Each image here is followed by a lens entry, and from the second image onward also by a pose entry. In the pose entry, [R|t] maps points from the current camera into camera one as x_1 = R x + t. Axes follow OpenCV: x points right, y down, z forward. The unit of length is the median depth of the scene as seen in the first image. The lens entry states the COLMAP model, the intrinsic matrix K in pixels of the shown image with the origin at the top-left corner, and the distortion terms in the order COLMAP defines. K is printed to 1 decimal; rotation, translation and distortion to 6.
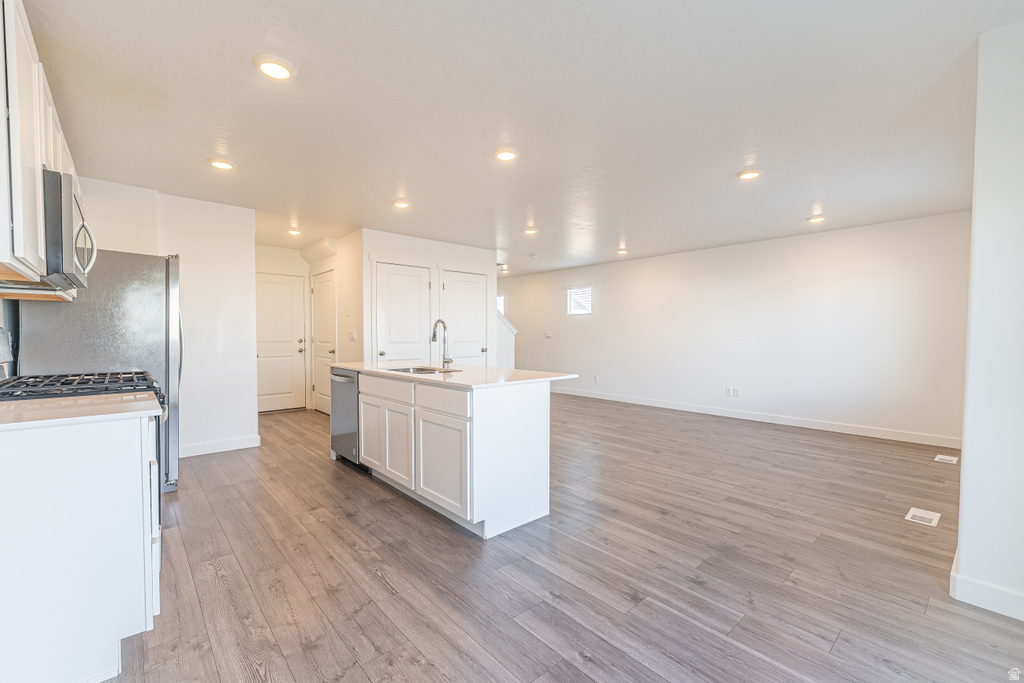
lens RADIAL K [[428.8, 0, 506.5], [0, 428.8, 340.8], [0, 0, 1]] dist [0.007392, 0.000338]
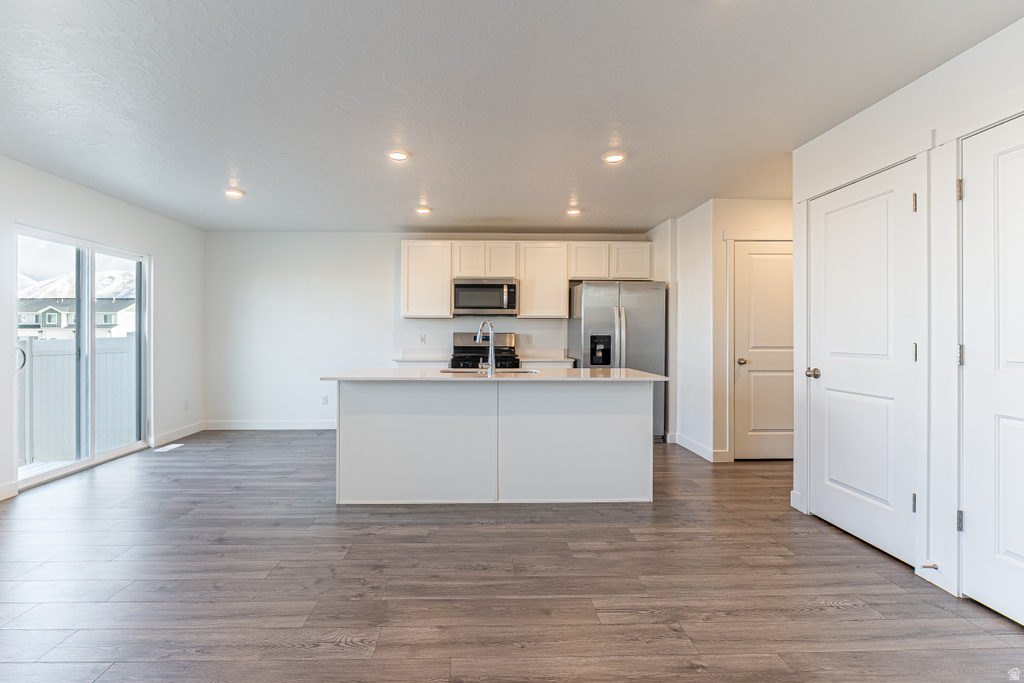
lens RADIAL K [[475.9, 0, 488.4], [0, 475.9, 335.9], [0, 0, 1]] dist [-0.003375, -0.001287]
pose [[-0.649148, -0.007345, -0.760627, 0.697435], [-0.017598, 0.999831, 0.005363, -0.023157], [0.760459, 0.016867, -0.649167, 1.892215]]
